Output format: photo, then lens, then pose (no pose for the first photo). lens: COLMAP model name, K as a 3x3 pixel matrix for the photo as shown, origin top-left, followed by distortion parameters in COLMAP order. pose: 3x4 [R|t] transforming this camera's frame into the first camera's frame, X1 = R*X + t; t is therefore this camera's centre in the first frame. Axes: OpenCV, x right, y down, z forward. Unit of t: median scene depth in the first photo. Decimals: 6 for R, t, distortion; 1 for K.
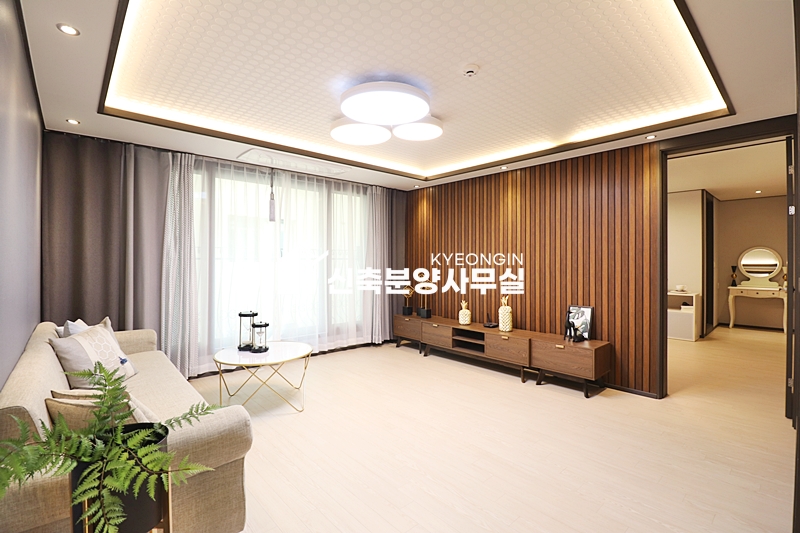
lens RADIAL K [[370.6, 0, 400.9], [0, 370.6, 255.3], [0, 0, 1]] dist [-0.002639, -0.000956]
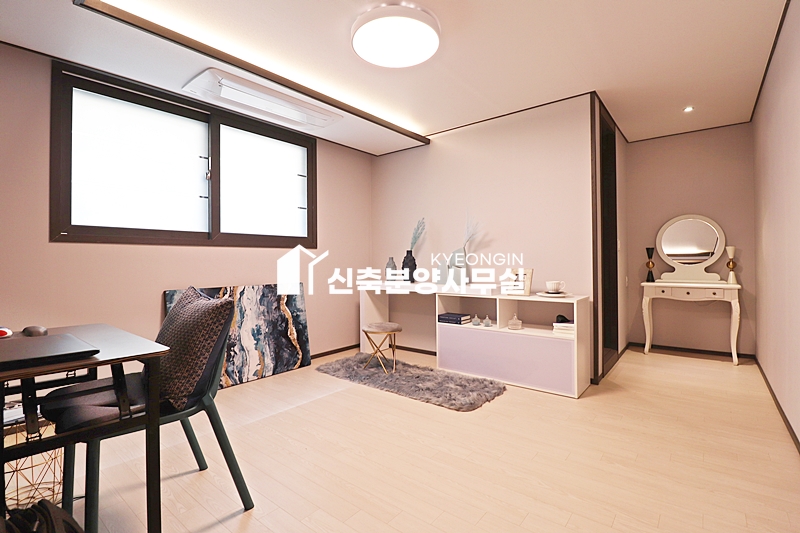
lens RADIAL K [[379.7, 0, 386.2], [0, 379.7, 253.9], [0, 0, 1]] dist [0.021437, 0.000543]
pose [[0.991113, -0.009839, 0.132658, 0.412303], [0.010899, 0.999914, -0.007265, 0.039994], [-0.132575, 0.008647, 0.991135, 0.459661]]
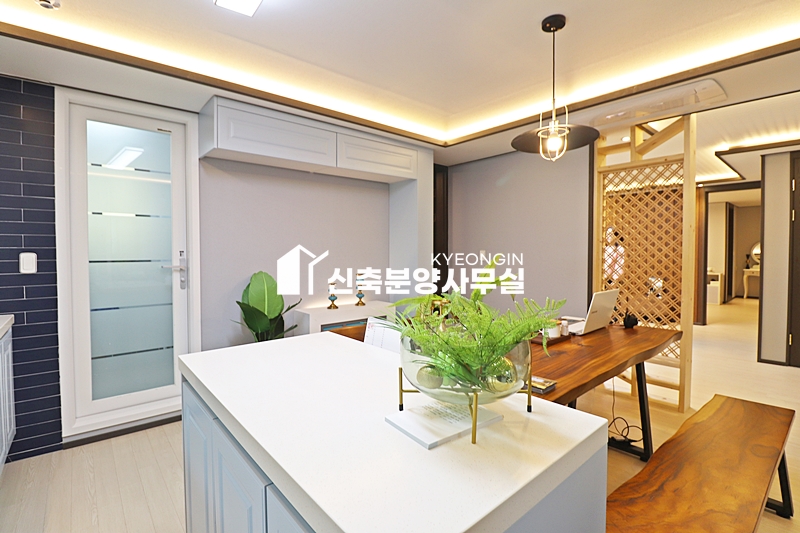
lens RADIAL K [[369.9, 0, 401.8], [0, 369.9, 258.7], [0, 0, 1]] dist [-0.003544, -0.000596]
pose [[0.999587, -0.006437, -0.028024, -0.391751], [0.007193, 0.999610, 0.026993, -0.003009], [0.027840, -0.027183, 0.999243, -0.456488]]
